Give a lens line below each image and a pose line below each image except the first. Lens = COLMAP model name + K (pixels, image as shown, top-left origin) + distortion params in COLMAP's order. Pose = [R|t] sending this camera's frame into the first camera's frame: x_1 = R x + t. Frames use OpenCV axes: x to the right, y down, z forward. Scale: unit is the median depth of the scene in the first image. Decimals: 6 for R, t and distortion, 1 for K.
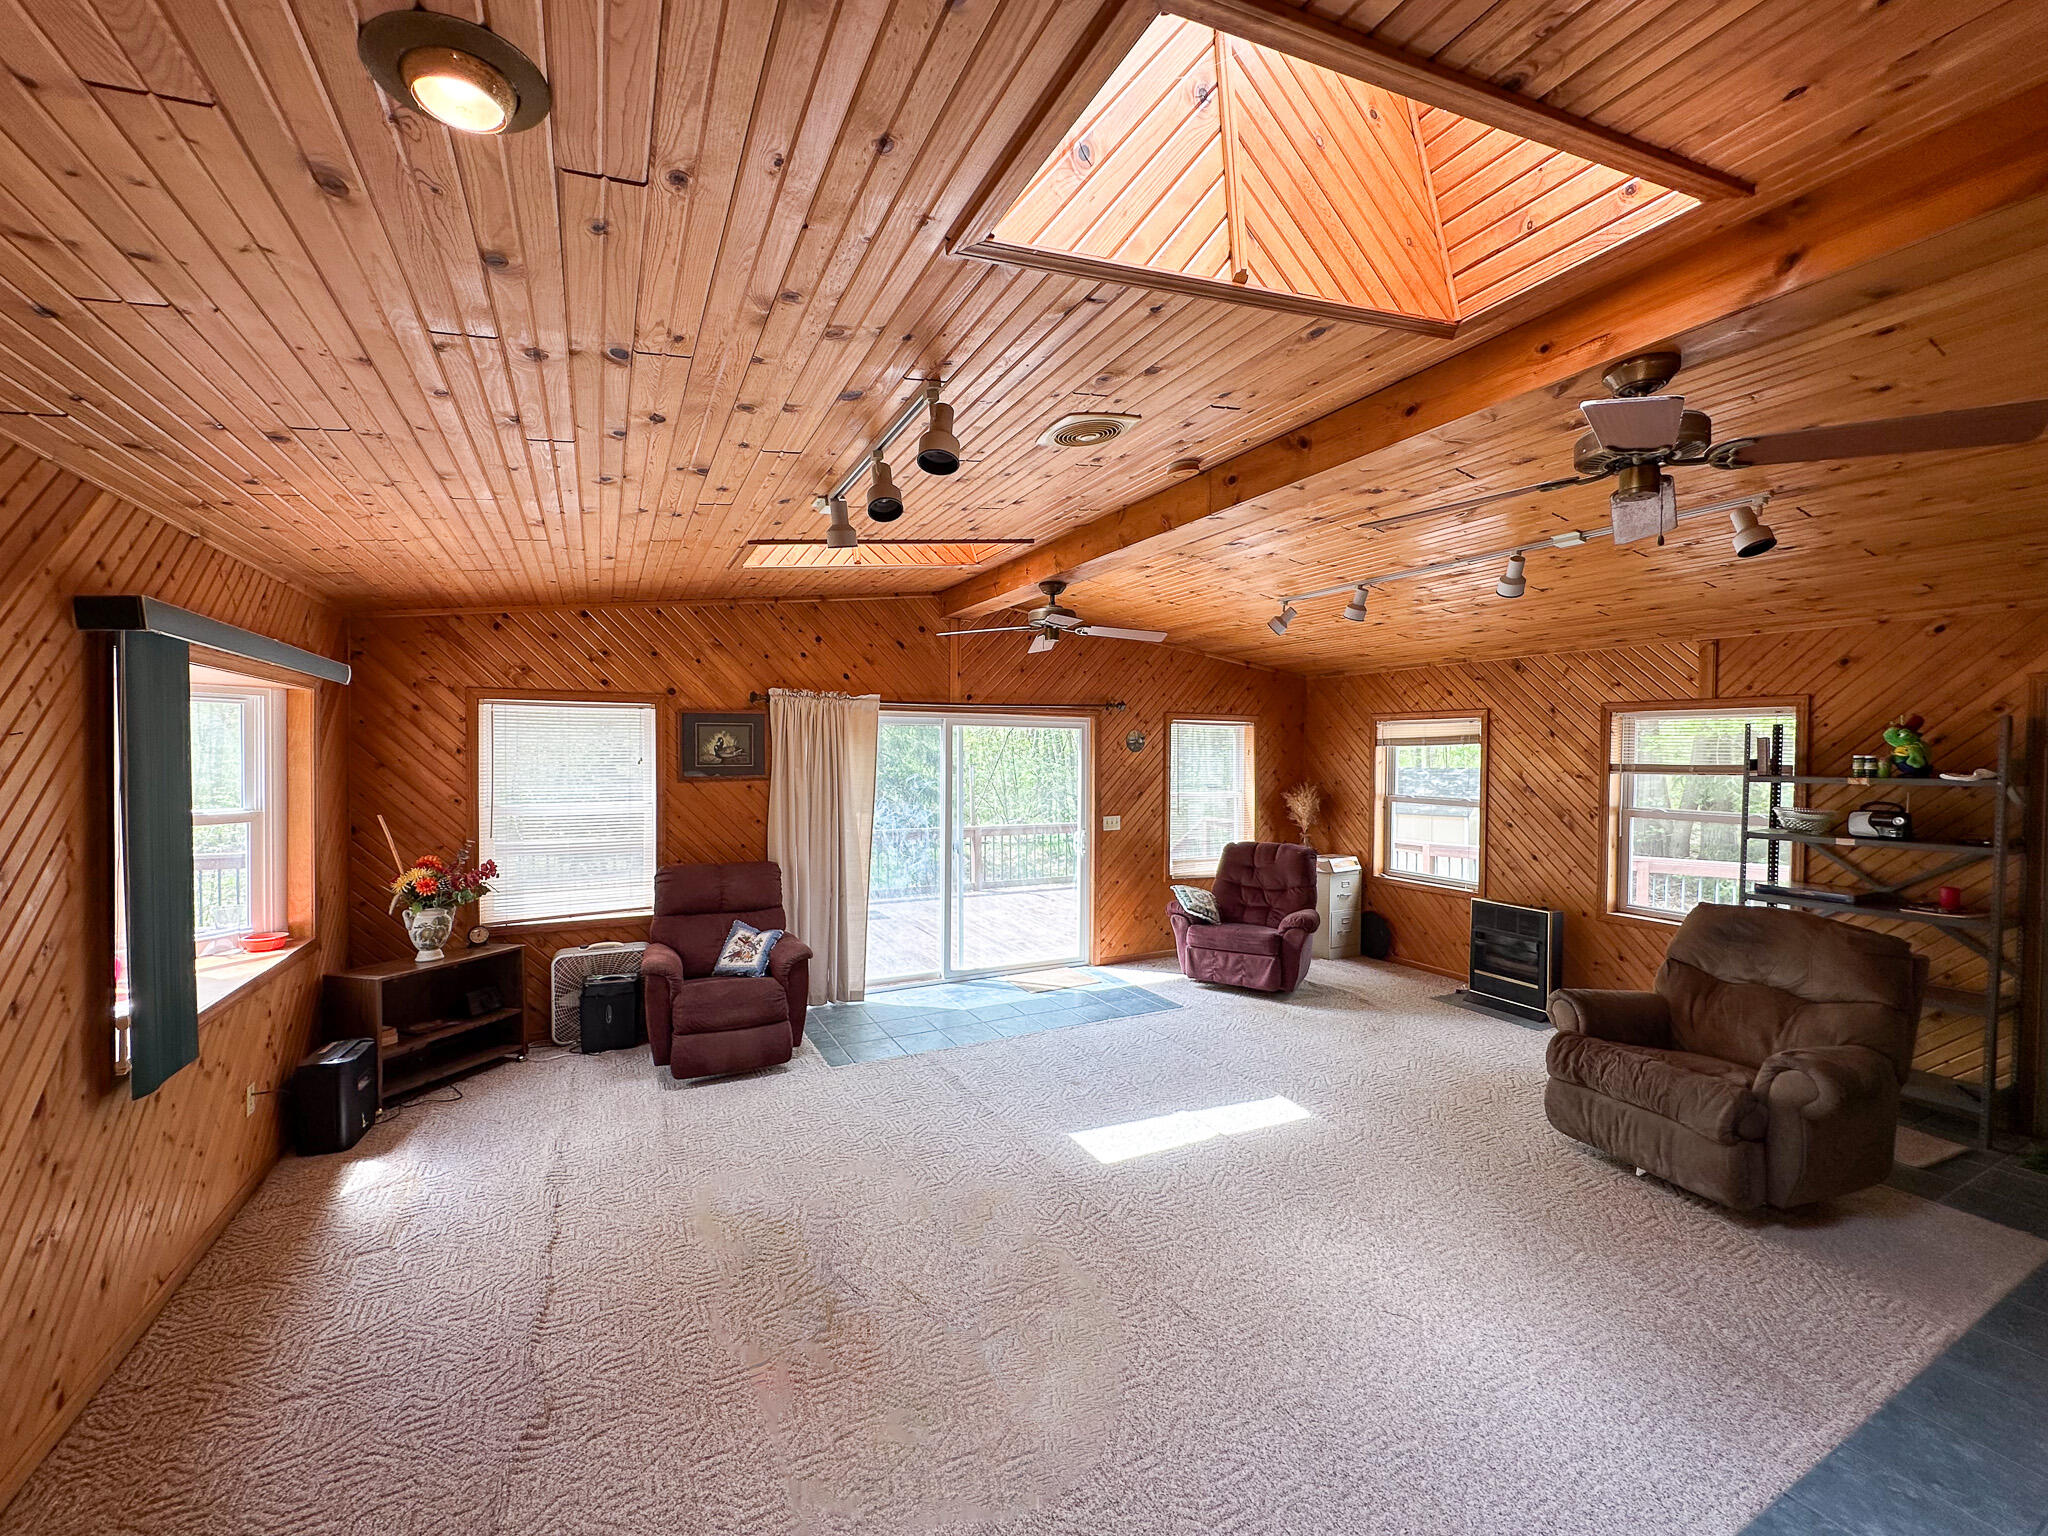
lens RADIAL K [[820.1, 0, 1024.0], [0, 820.1, 768.0], [0, 0, 1]] dist [-0.000983, -0.000162]
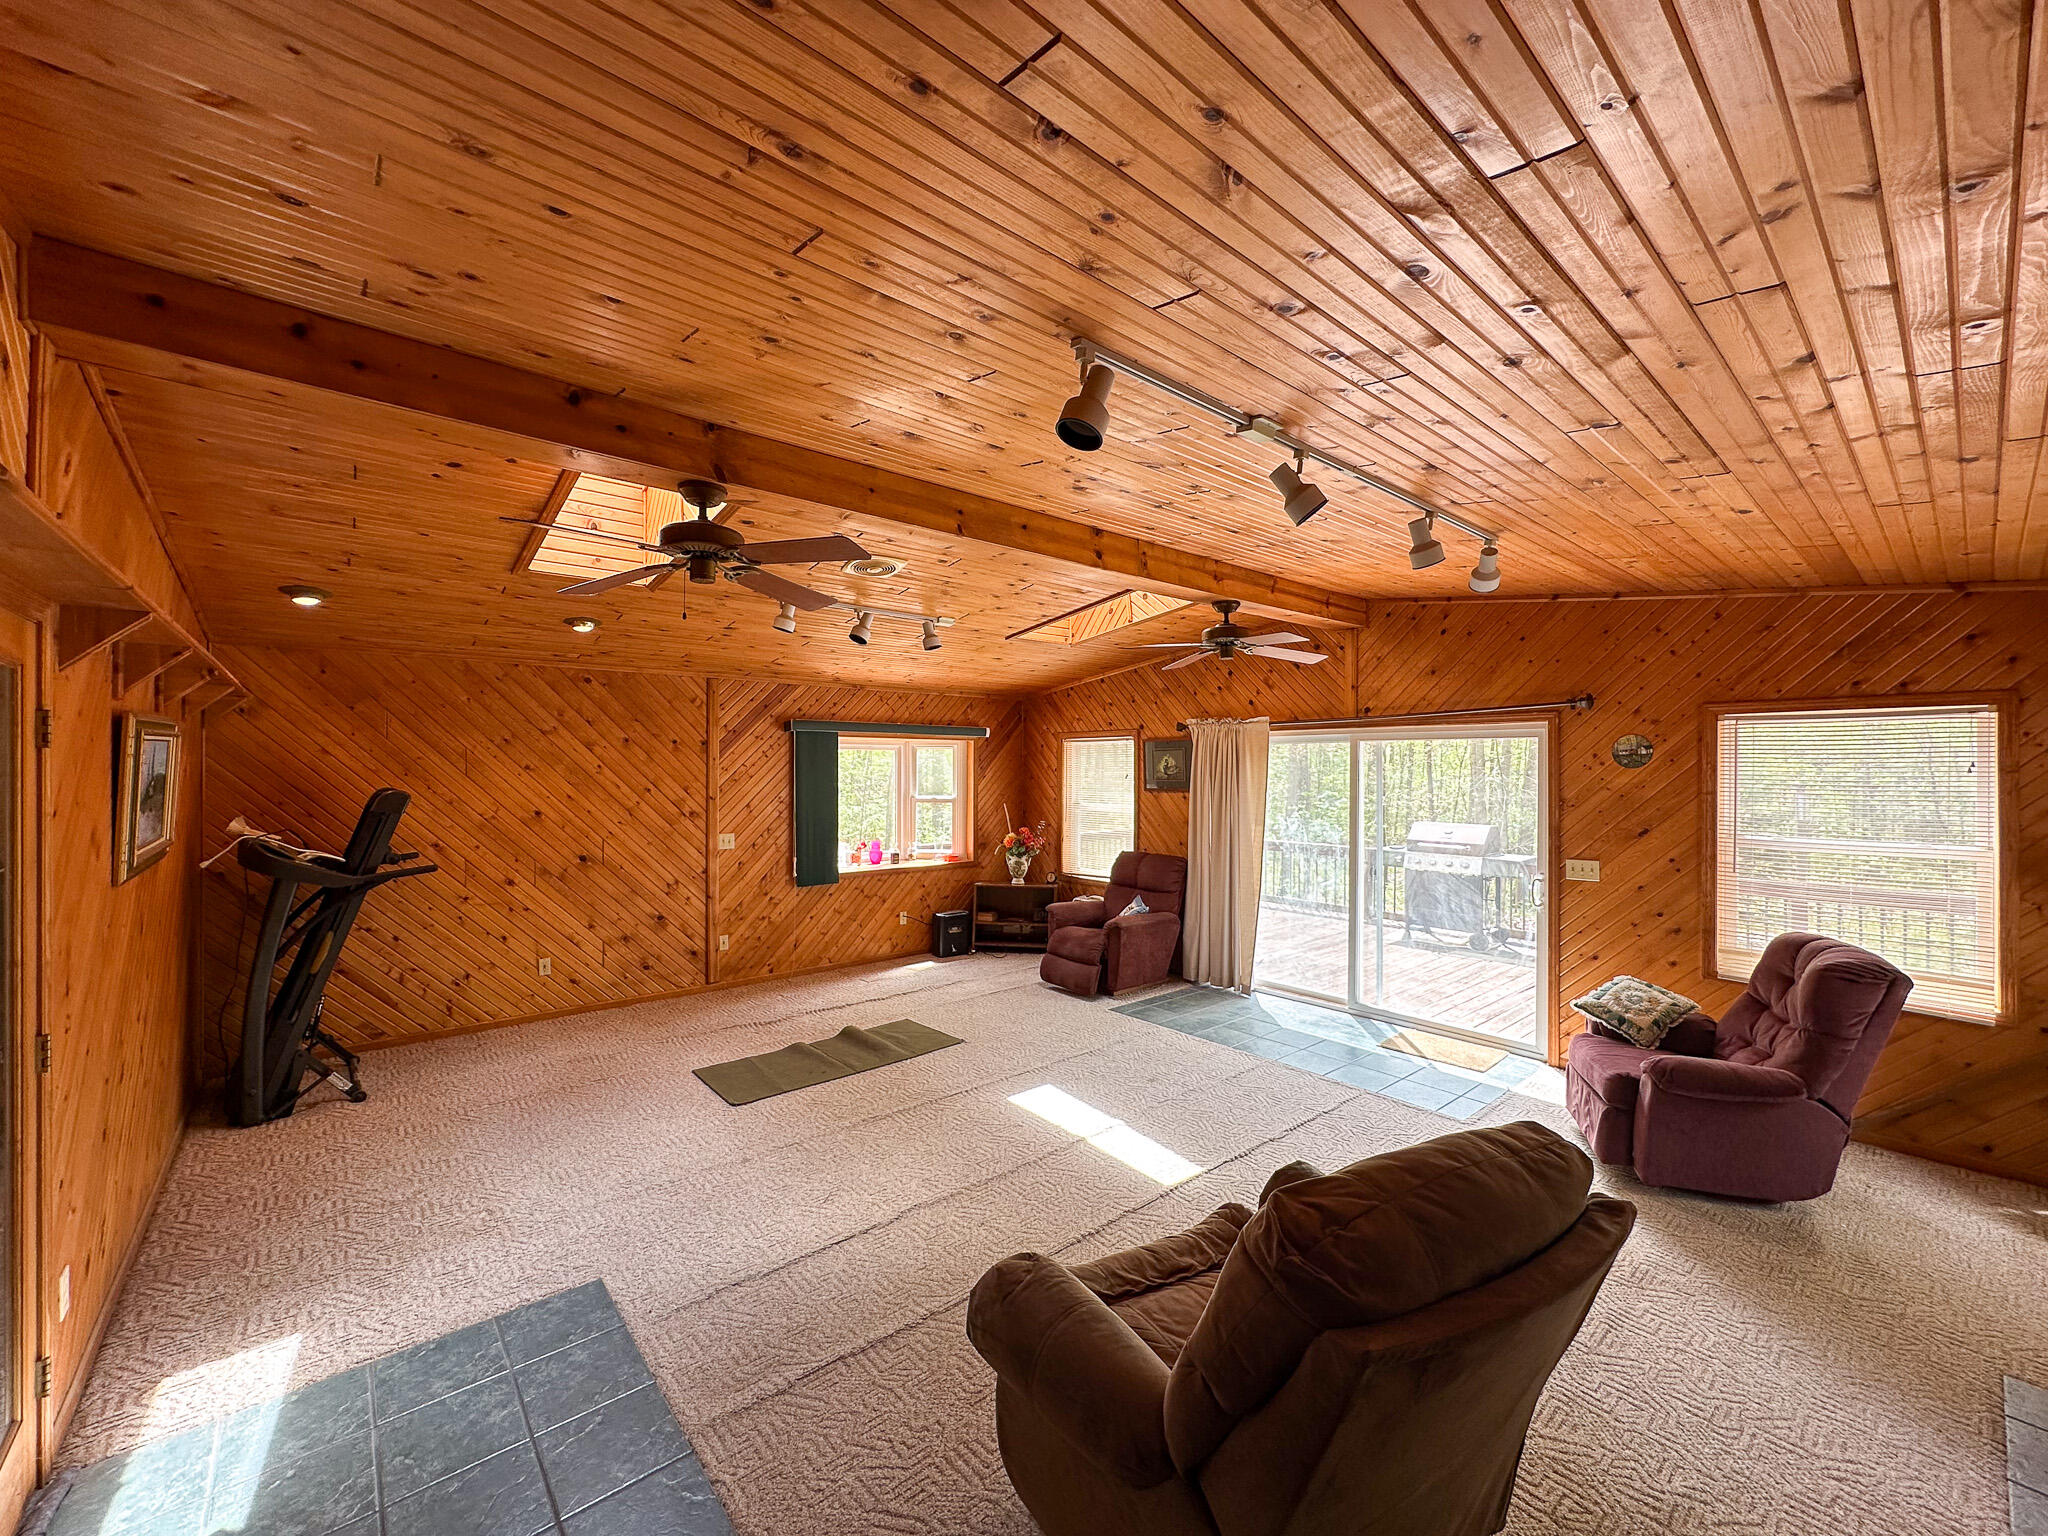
lens RADIAL K [[820.1, 0, 1024.0], [0, 820.1, 768.0], [0, 0, 1]] dist [-0.000983, -0.000162]
pose [[0.225409, -0.007784, -0.974233, 0.803074], [-0.020040, 0.999719, -0.012625, -0.001754], [0.974058, 0.022370, 0.225190, 0.446141]]
